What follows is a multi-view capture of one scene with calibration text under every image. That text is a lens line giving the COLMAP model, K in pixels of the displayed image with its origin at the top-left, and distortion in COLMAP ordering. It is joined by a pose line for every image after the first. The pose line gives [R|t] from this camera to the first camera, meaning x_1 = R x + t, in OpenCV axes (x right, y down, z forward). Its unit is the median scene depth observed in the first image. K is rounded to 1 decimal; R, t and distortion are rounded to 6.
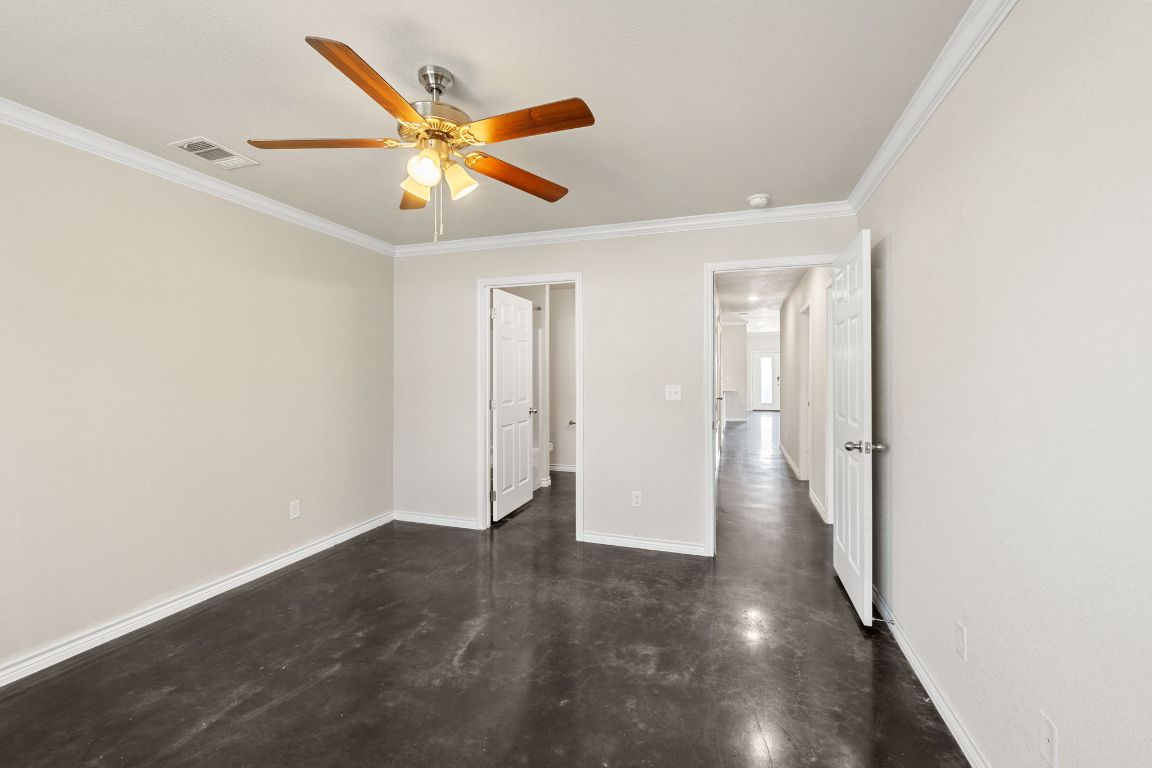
lens RADIAL K [[486.2, 0, 571.7], [0, 486.2, 370.9], [0, 0, 1]] dist [-0.005986, -0.000277]
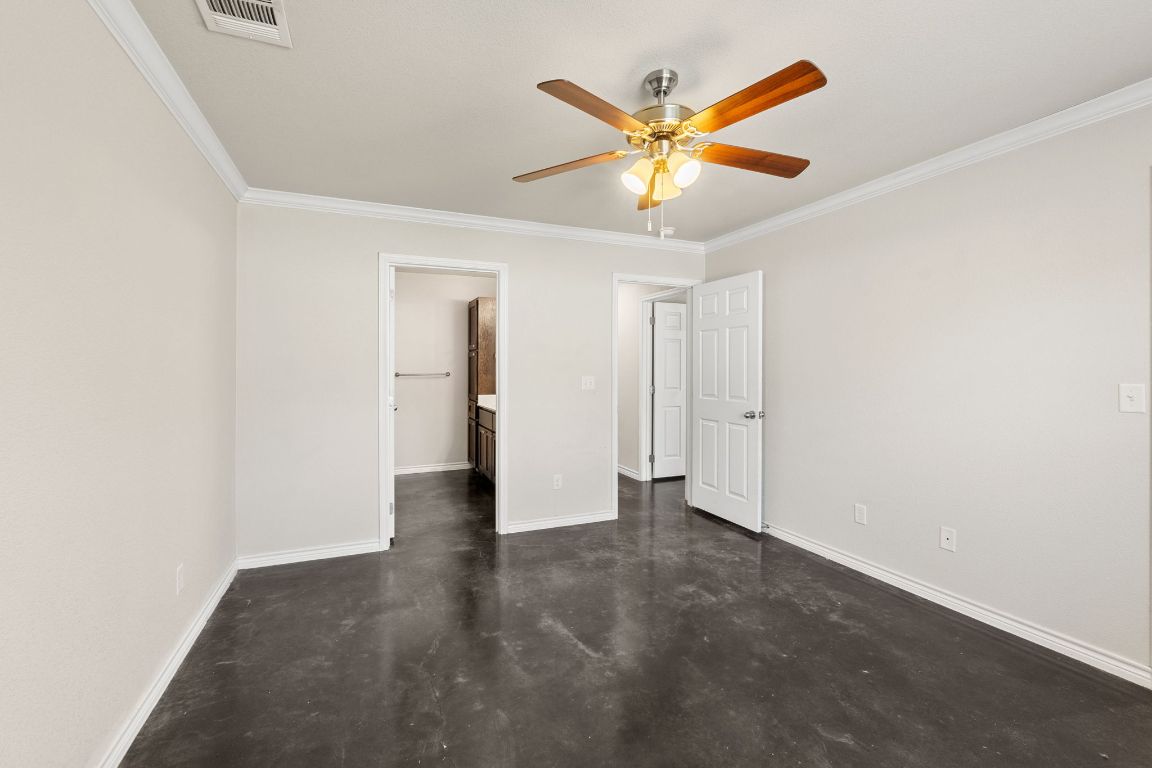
lens RADIAL K [[484.9, 0, 569.2], [0, 484.9, 368.1], [0, 0, 1]] dist [-0.005632, -0.000100]
pose [[0.748732, 0.000230, 0.662873, -0.802292], [-0.004330, 0.999980, 0.004544, 0.007212], [-0.662859, -0.006273, 0.748718, 0.251288]]
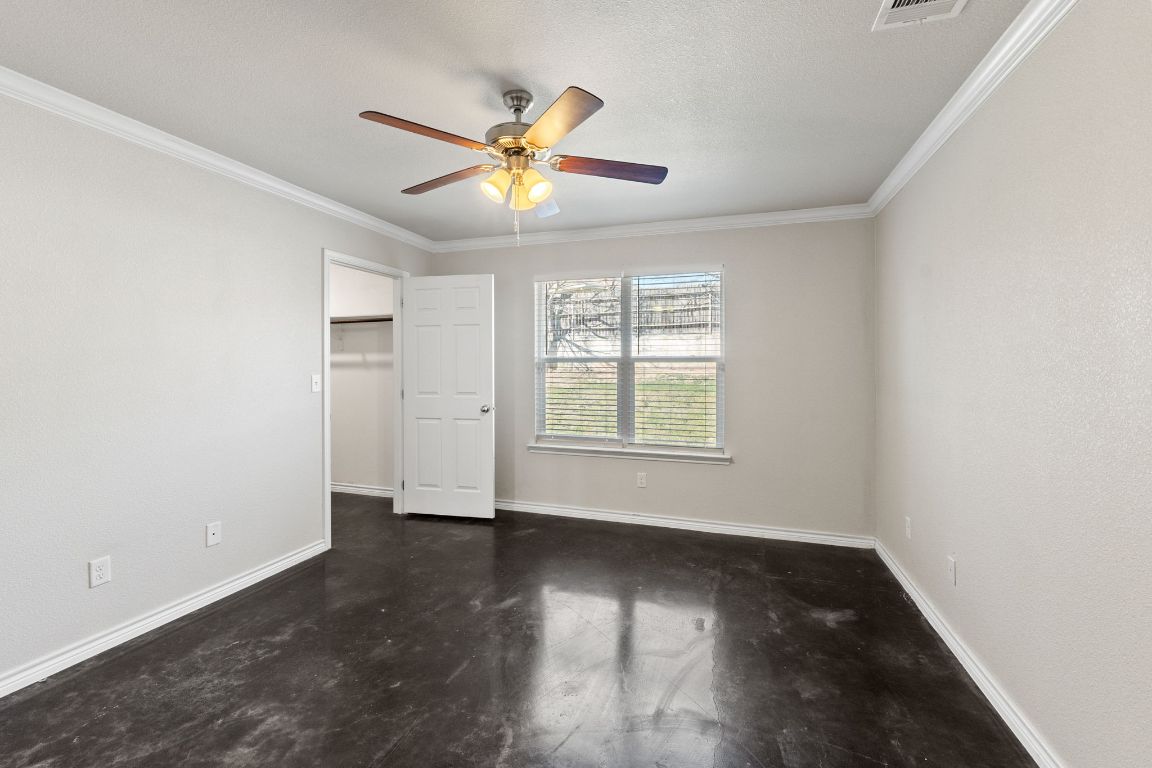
lens RADIAL K [[486.2, 0, 571.7], [0, 486.2, 370.9], [0, 0, 1]] dist [-0.005986, -0.000277]
pose [[-0.999991, -0.004216, -0.001017, -0.288145], [-0.004220, 0.999982, 0.004326, 0.013149], [0.000999, 0.004331, -0.999990, 1.521091]]
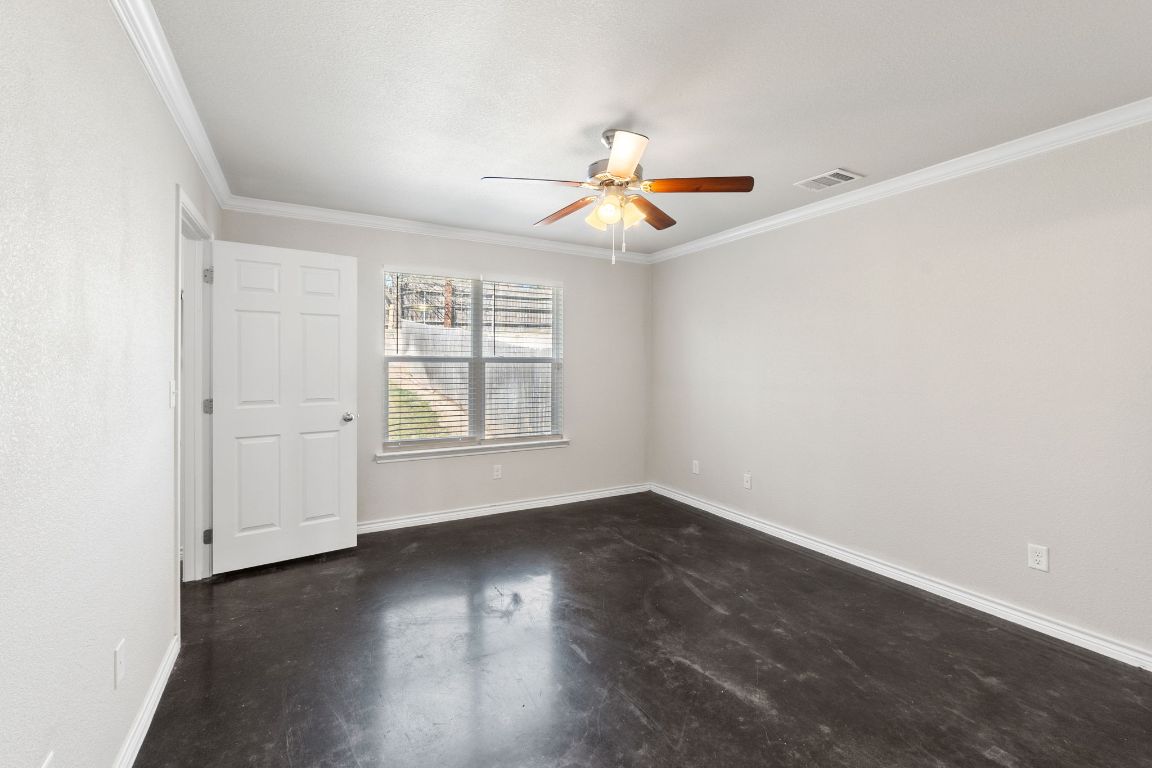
lens RADIAL K [[486.2, 0, 571.7], [0, 486.2, 370.9], [0, 0, 1]] dist [-0.005986, -0.000277]
pose [[-0.675887, 0.003753, -0.736995, 0.537132], [0.001203, 0.999991, 0.003990, 0.013732], [0.737004, 0.001810, -0.675886, 1.284960]]
